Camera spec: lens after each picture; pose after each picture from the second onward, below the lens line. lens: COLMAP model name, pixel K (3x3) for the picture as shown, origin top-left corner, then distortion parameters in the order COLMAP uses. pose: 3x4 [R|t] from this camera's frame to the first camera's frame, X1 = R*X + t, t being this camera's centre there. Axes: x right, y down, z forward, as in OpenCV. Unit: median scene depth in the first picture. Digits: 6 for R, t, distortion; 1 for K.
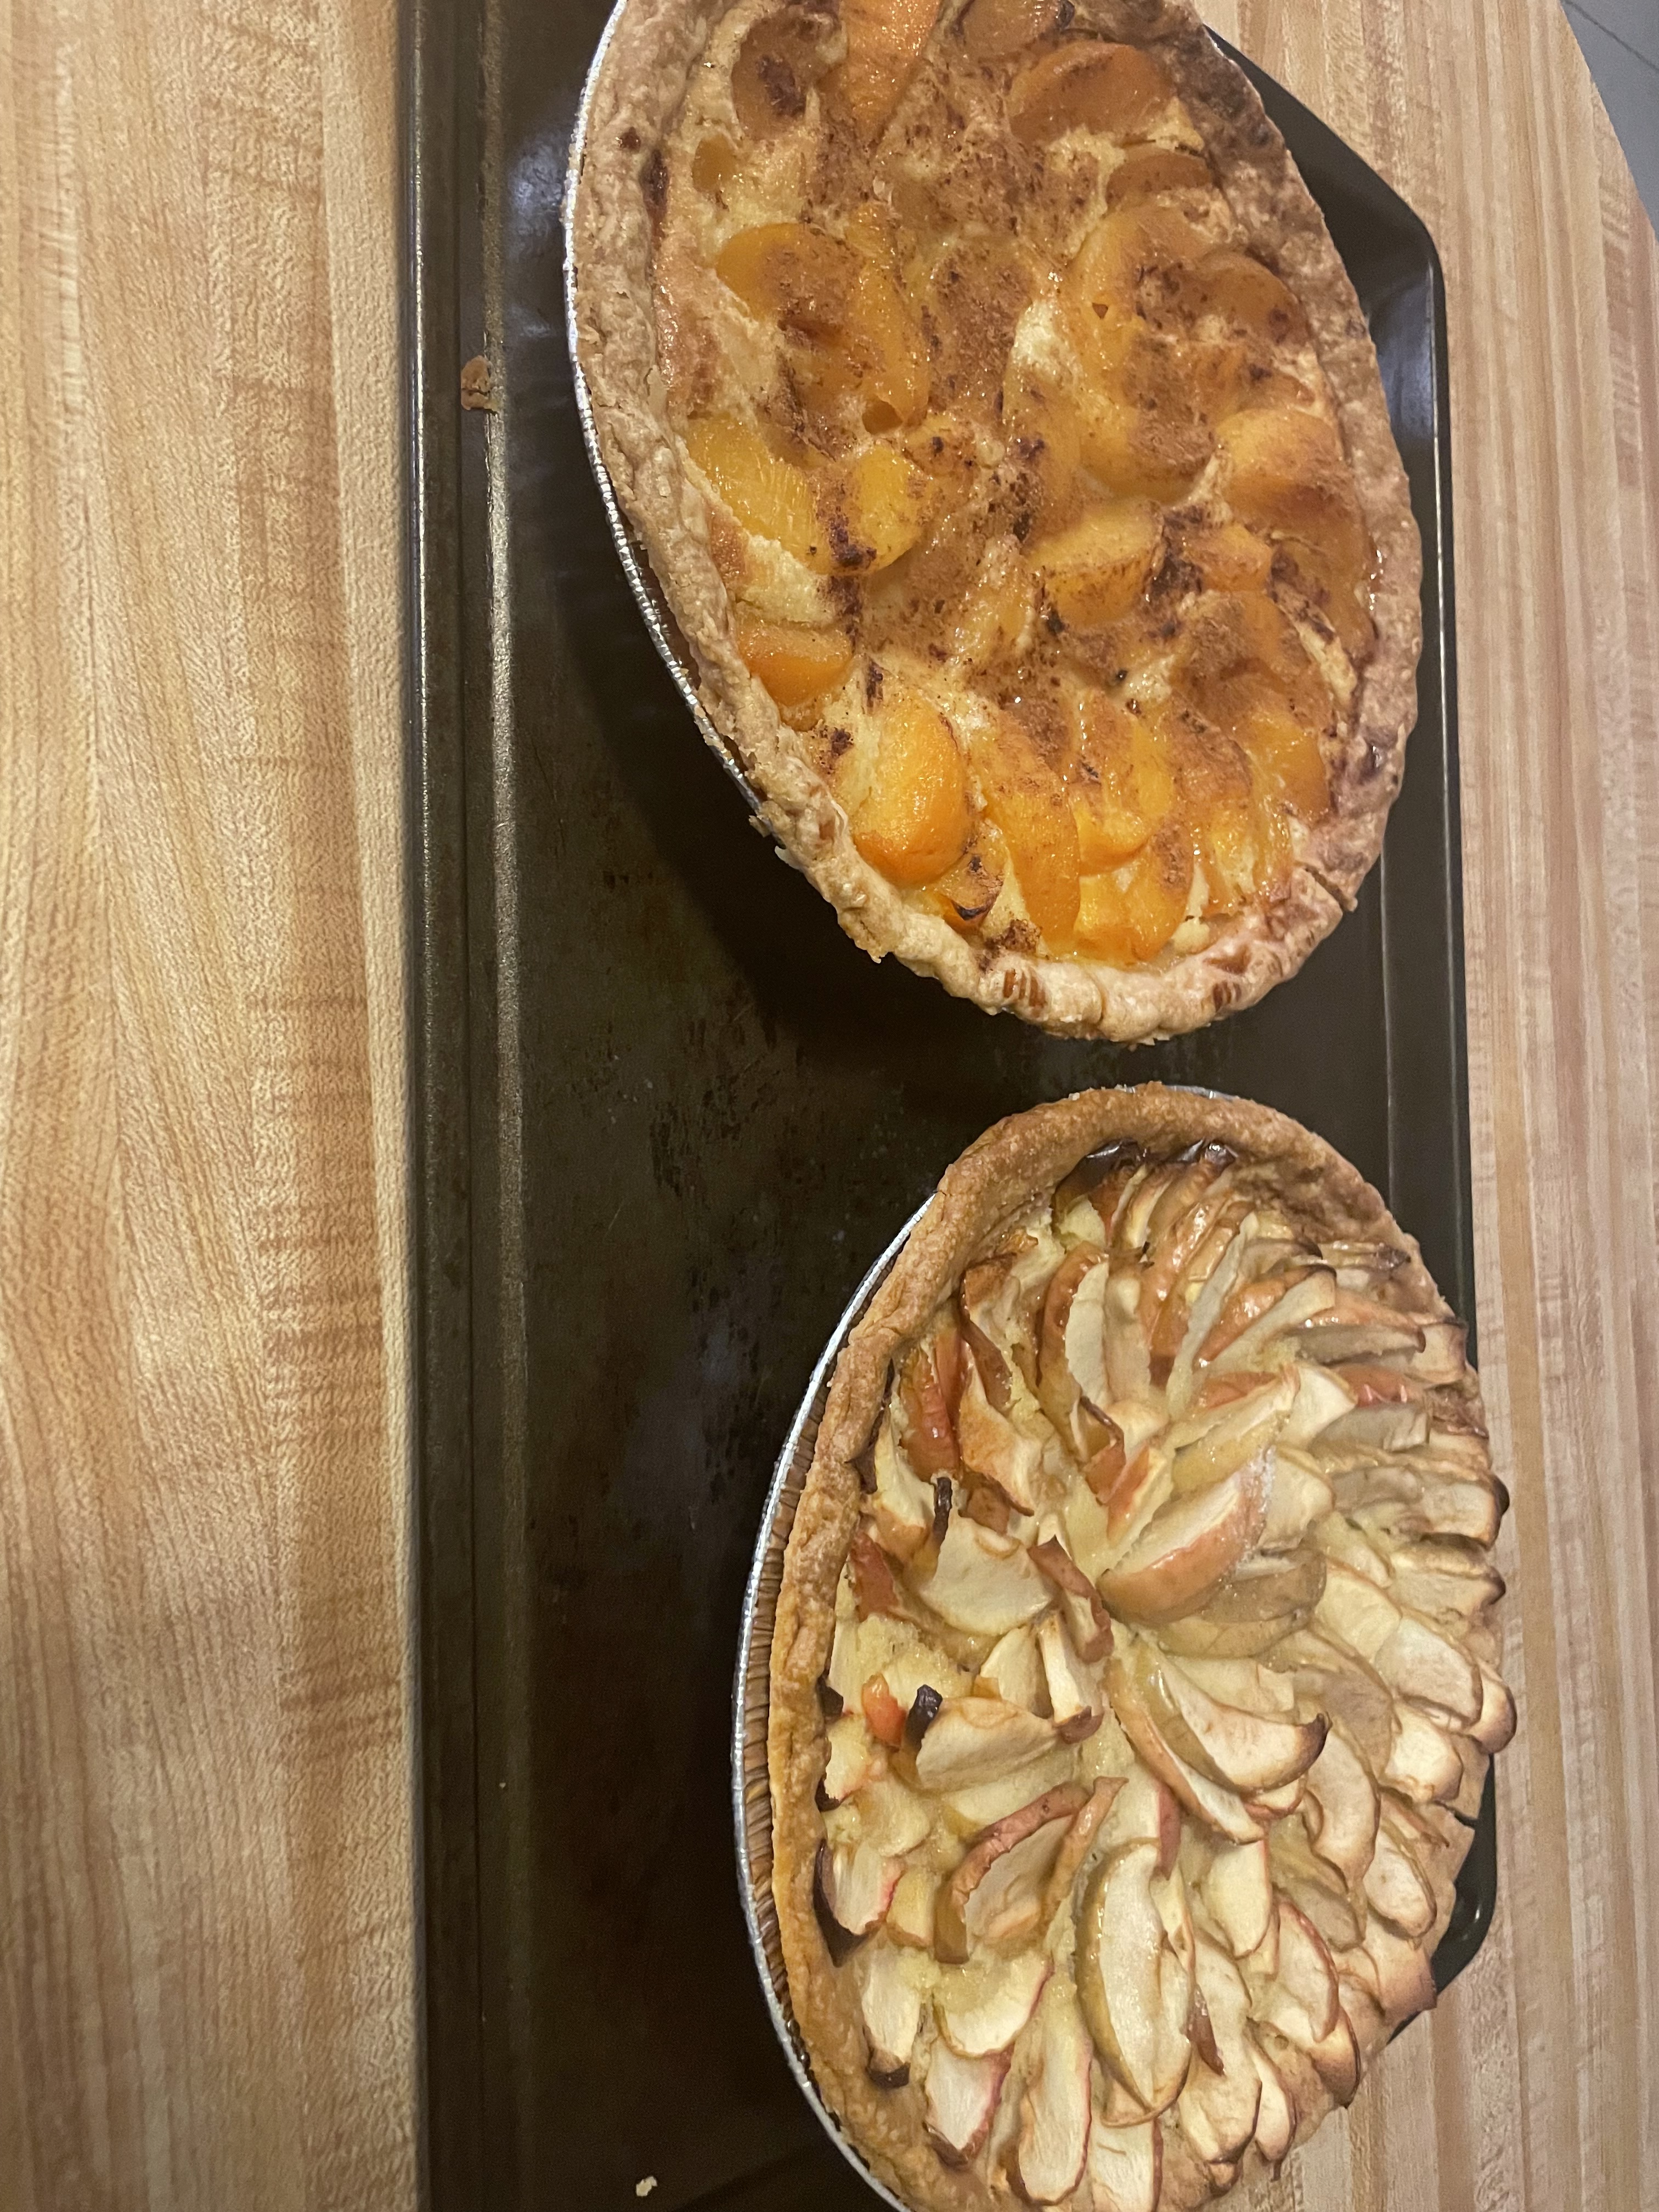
lens RADIAL K [[1782.9, 0, 829.5], [0, 1782.9, 1106.0], [0, 0, 1]] dist [0.078938, -0.143464]
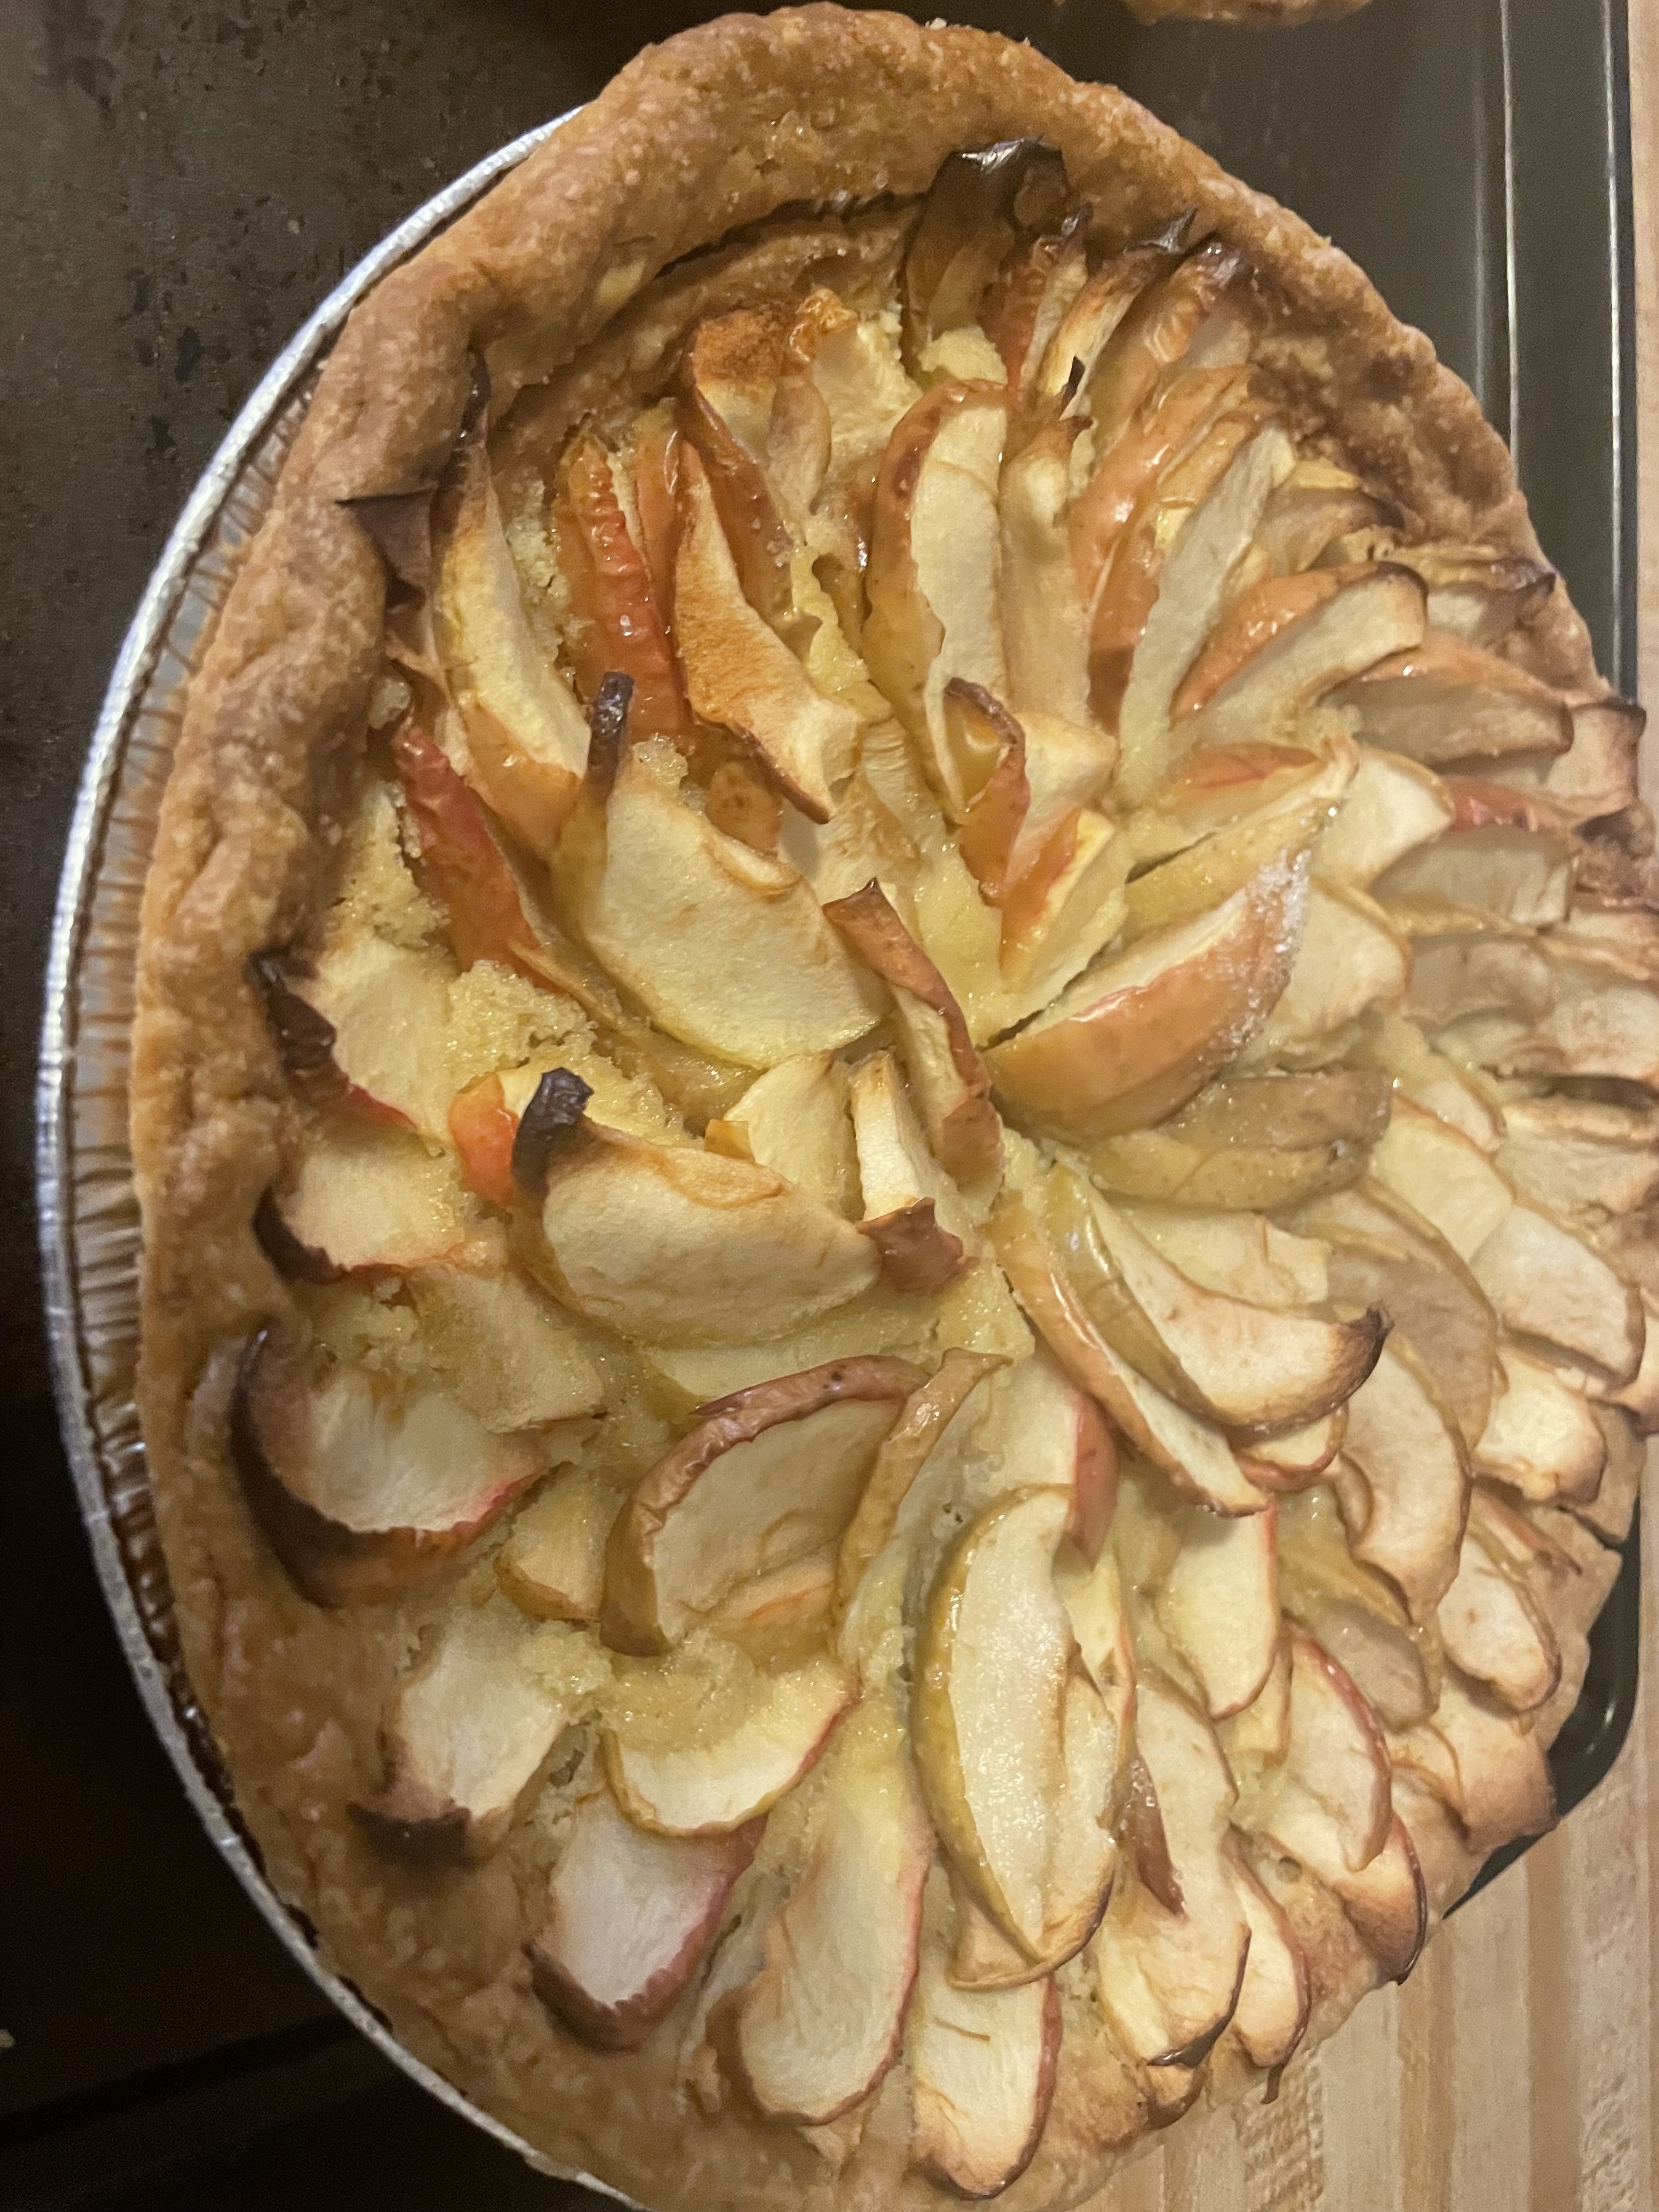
lens RADIAL K [[1852.6, 0, 829.5], [0, 1852.6, 1106.0], [0, 0, 1]] dist [0.091703, -0.215007]
pose [[0.999544, 0.019102, -0.023375, 0.119906], [-0.018151, 0.999026, 0.040211, 0.269940], [0.024120, -0.039769, 0.998918, 0.432770]]
